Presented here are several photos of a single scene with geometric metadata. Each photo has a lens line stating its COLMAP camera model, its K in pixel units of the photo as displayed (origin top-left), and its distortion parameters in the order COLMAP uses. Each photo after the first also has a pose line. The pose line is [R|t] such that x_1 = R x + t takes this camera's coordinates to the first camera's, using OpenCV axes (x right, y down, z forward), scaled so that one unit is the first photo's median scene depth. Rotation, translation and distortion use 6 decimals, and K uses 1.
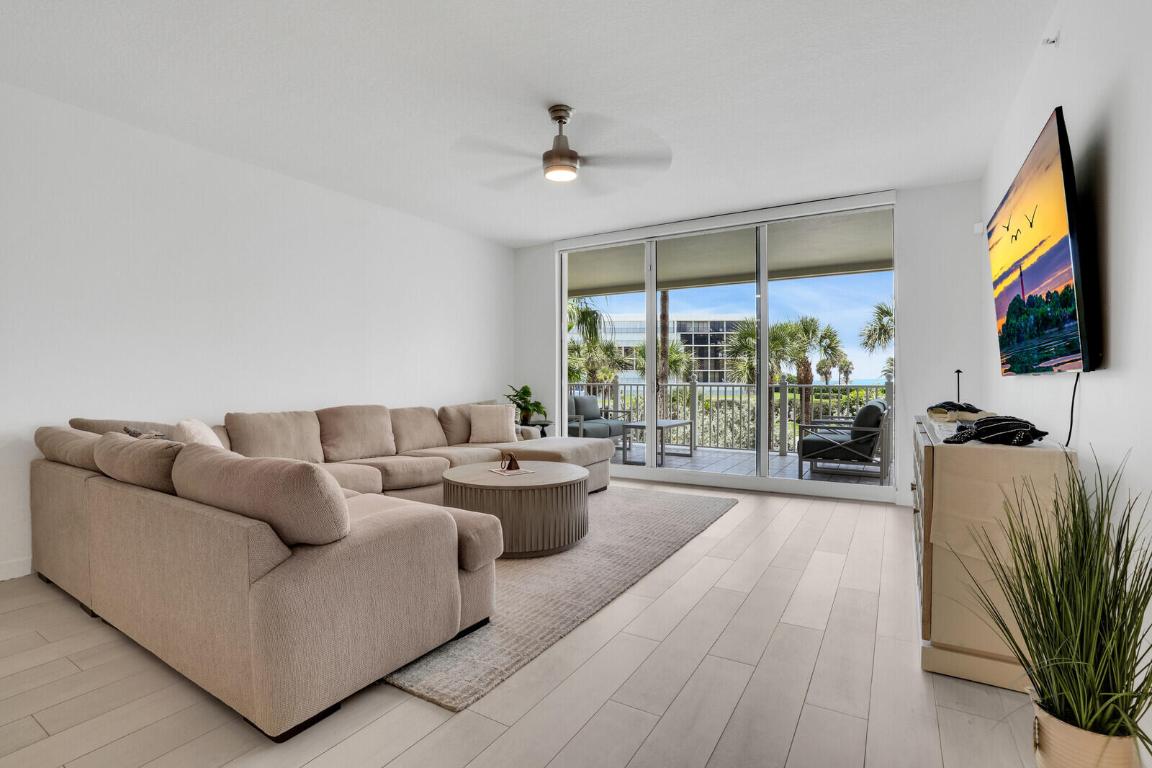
lens RADIAL K [[542.7, 0, 583.9], [0, 542.7, 383.8], [0, 0, 1]] dist [-0.040086, 0.003985]
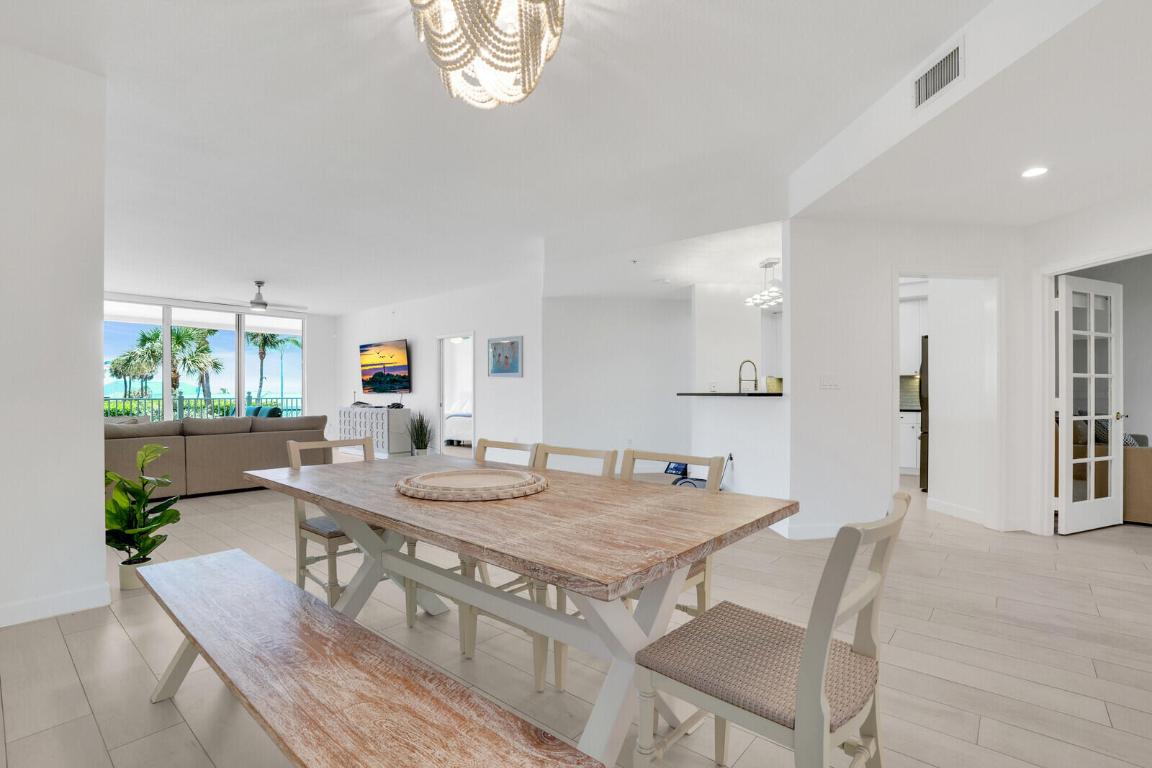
lens RADIAL K [[542.7, 0, 568.0], [0, 542.7, 391.3], [0, 0, 1]] dist [-0.040086, 0.003985]
pose [[0.194773, 0.006711, 0.980825, -2.116029], [0.008795, 0.999924, -0.008589, 0.010570], [-0.980809, 0.010299, 0.194699, -0.824564]]
